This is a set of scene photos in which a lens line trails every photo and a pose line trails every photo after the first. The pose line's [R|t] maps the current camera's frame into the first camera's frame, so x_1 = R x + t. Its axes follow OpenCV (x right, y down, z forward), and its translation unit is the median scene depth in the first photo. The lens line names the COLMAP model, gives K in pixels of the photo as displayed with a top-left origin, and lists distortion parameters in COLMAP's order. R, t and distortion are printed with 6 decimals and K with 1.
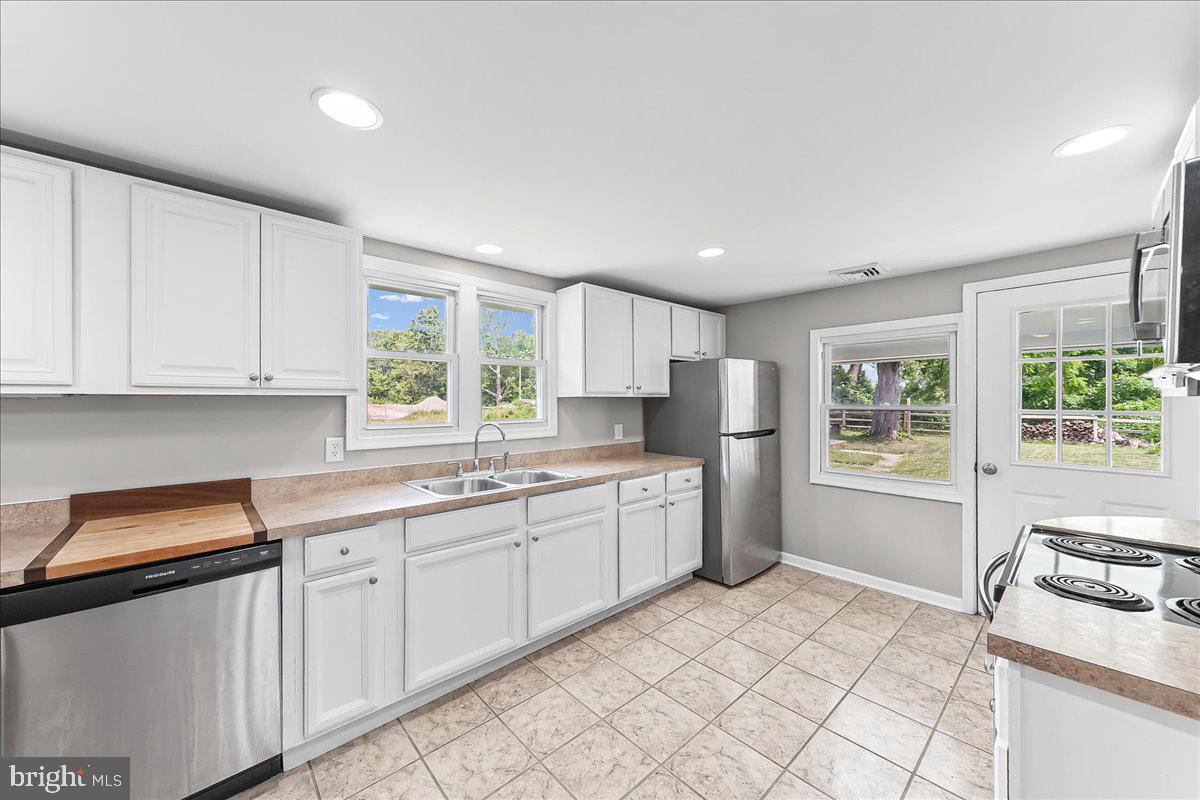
lens RADIAL K [[439.9, 0, 602.5], [0, 439.9, 405.2], [0, 0, 1]] dist [0.007381, -0.000109]
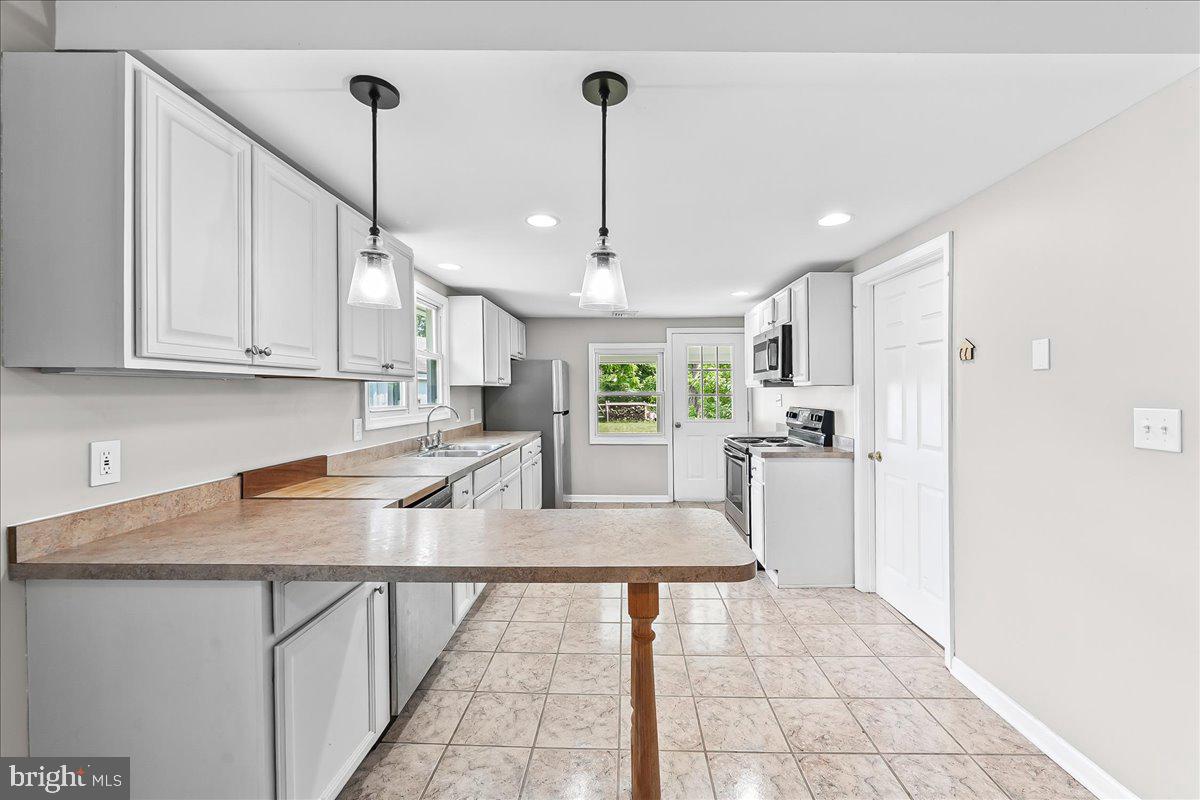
lens RADIAL K [[464.0, 0, 615.6], [0, 464.0, 399.1], [0, 0, 1]] dist [-0.000121, -0.000038]
pose [[0.696650, -0.008695, 0.717358, -0.759316], [0.006437, 0.999962, 0.005869, 0.015972], [-0.717382, 0.000529, 0.696680, -0.216710]]
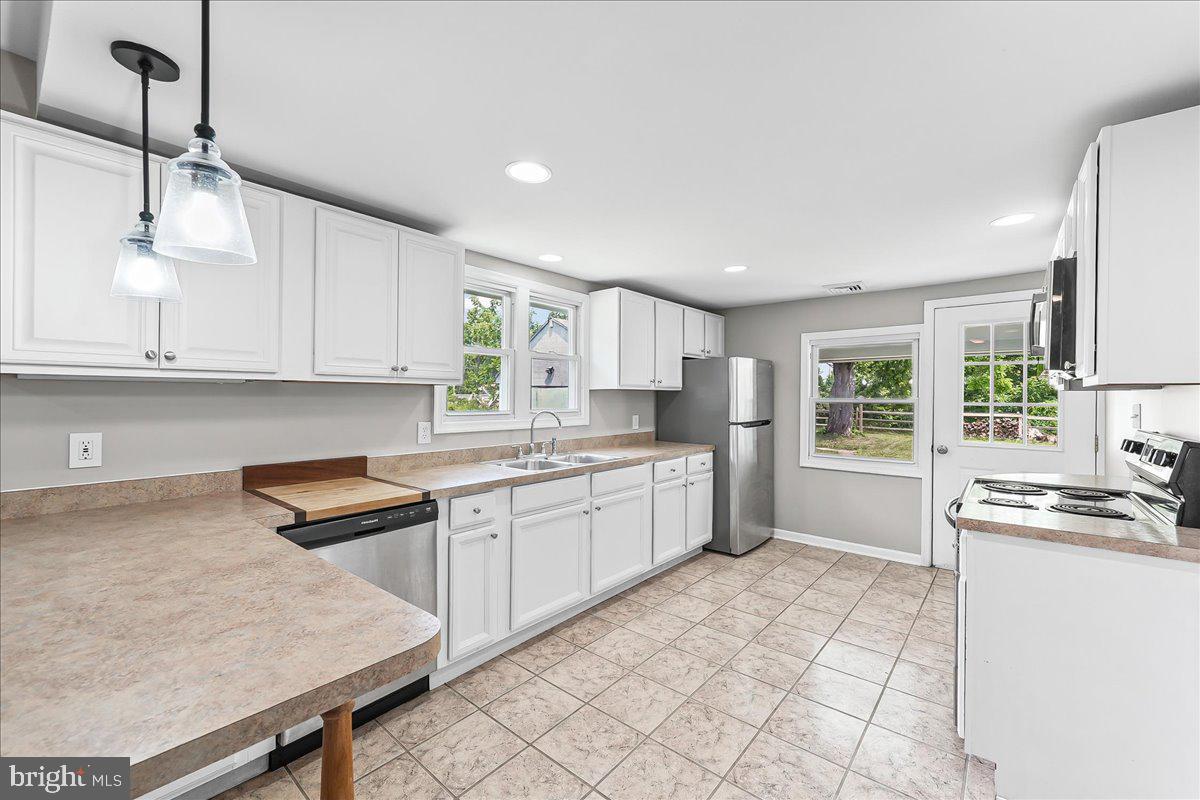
lens RADIAL K [[479.4, 0, 613.0], [0, 479.4, 404.6], [0, 0, 1]] dist [0.007349, 0.000024]
pose [[0.990896, 0.005429, 0.134522, -0.224896], [-0.006158, 0.999969, 0.004999, 0.014912], [-0.134491, -0.005782, 0.990898, -0.215609]]
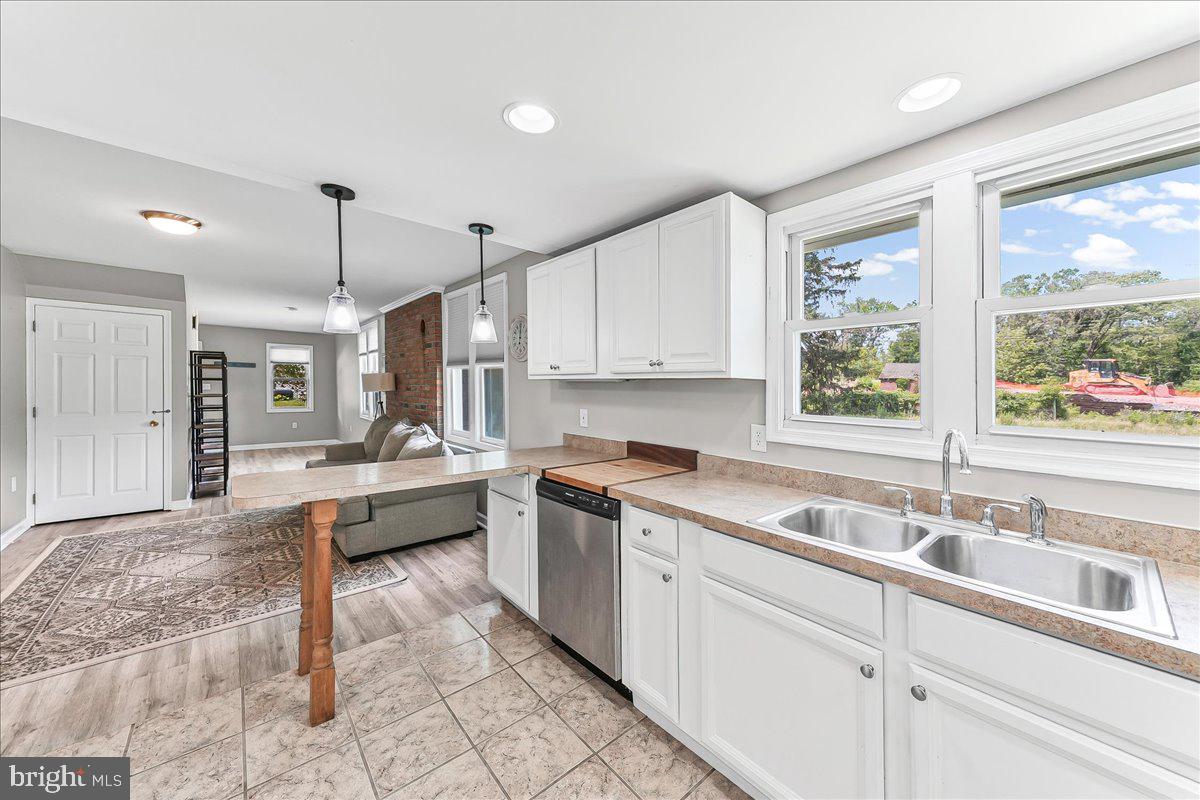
lens RADIAL K [[436.3, 0, 612.3], [0, 436.3, 395.4], [0, 0, 1]] dist [0.007671, -0.000013]
pose [[-0.030163, 0.020727, -0.999330, 0.226109], [-0.023792, 0.999487, 0.021448, 0.000241], [0.999262, 0.024423, -0.029655, 0.537977]]
